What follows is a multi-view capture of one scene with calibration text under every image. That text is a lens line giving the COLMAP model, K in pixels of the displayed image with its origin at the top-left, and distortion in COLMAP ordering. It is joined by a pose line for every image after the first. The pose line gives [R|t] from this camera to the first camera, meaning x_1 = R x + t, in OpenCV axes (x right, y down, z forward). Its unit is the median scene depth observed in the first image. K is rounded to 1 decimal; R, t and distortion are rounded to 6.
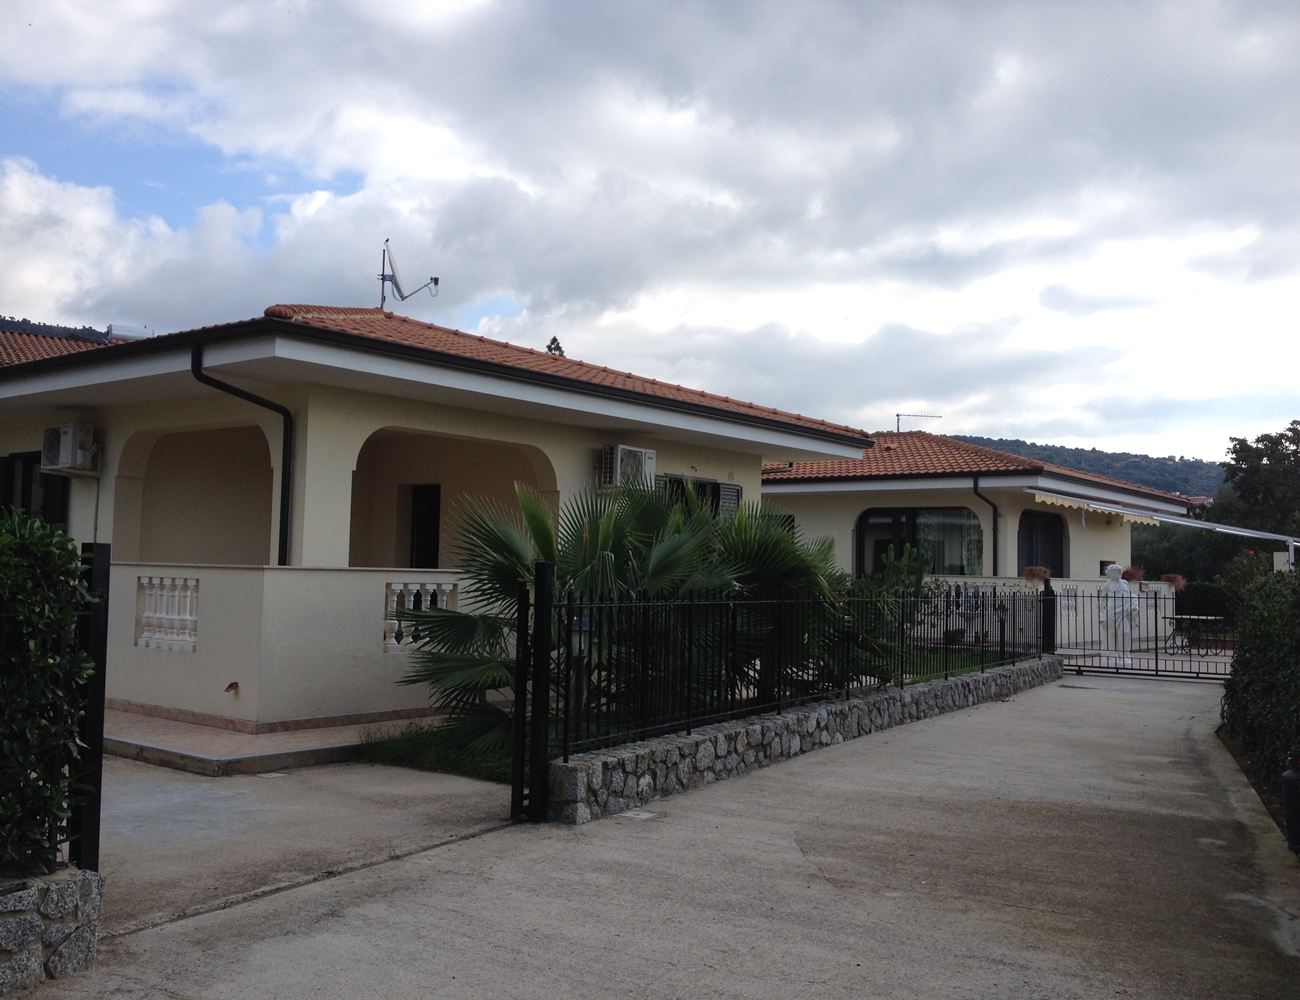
lens RADIAL K [[1220.5, 0, 649.5], [0, 1220.5, 496.1], [0, 0, 1]] dist [0.112608, -0.258314]
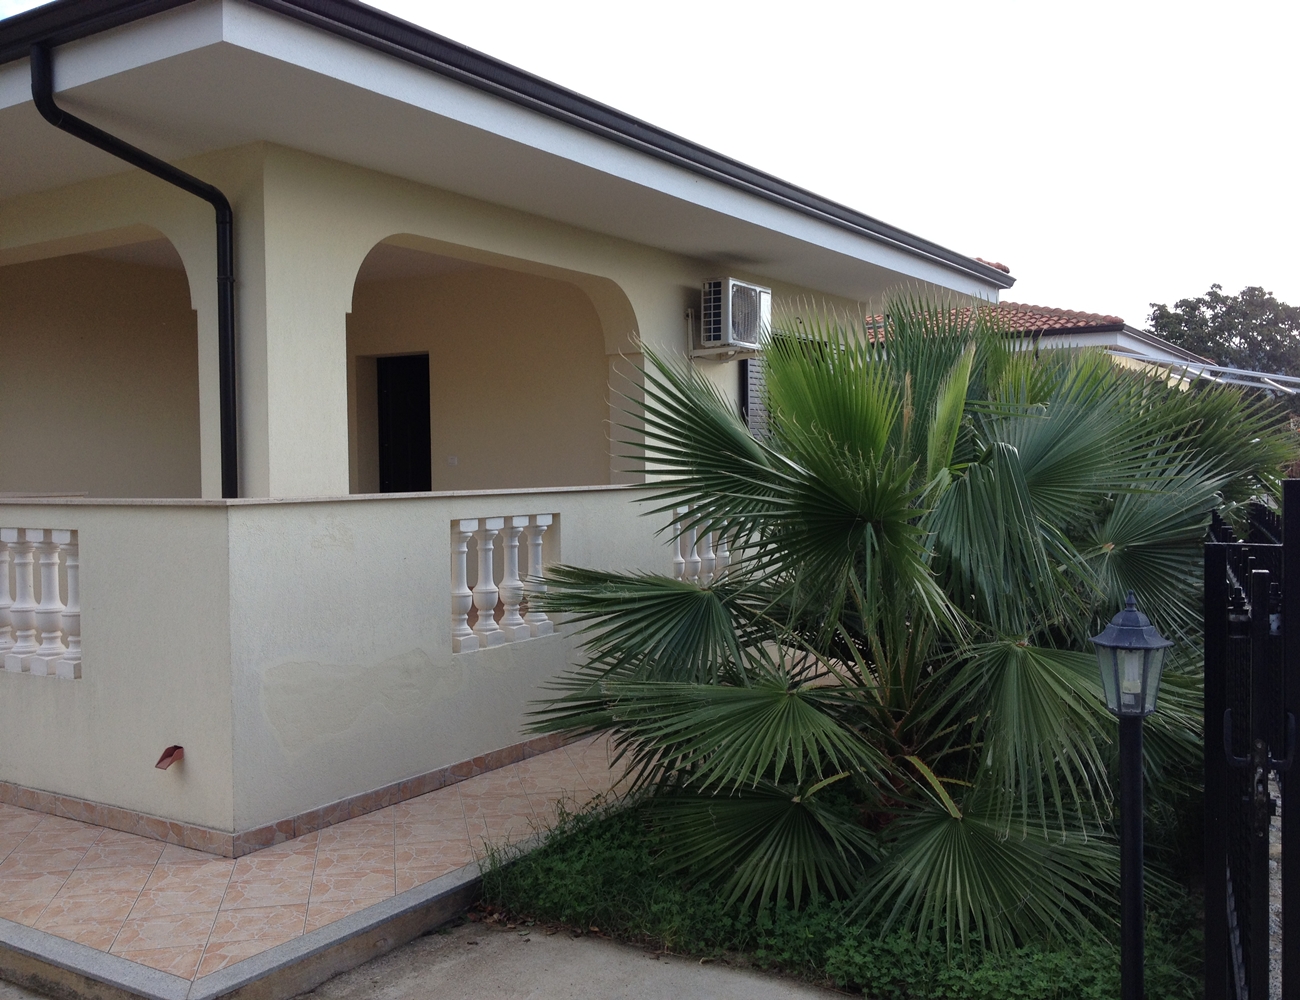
lens RADIAL K [[1218.2, 0, 653.9], [0, 1218.2, 486.1], [0, 0, 1]] dist [0.066507, -0.126626]
pose [[0.992223, -0.043069, 0.116781, -0.203958], [0.033574, 0.996059, 0.082088, 0.018251], [-0.119856, -0.077529, 0.989759, 0.516360]]
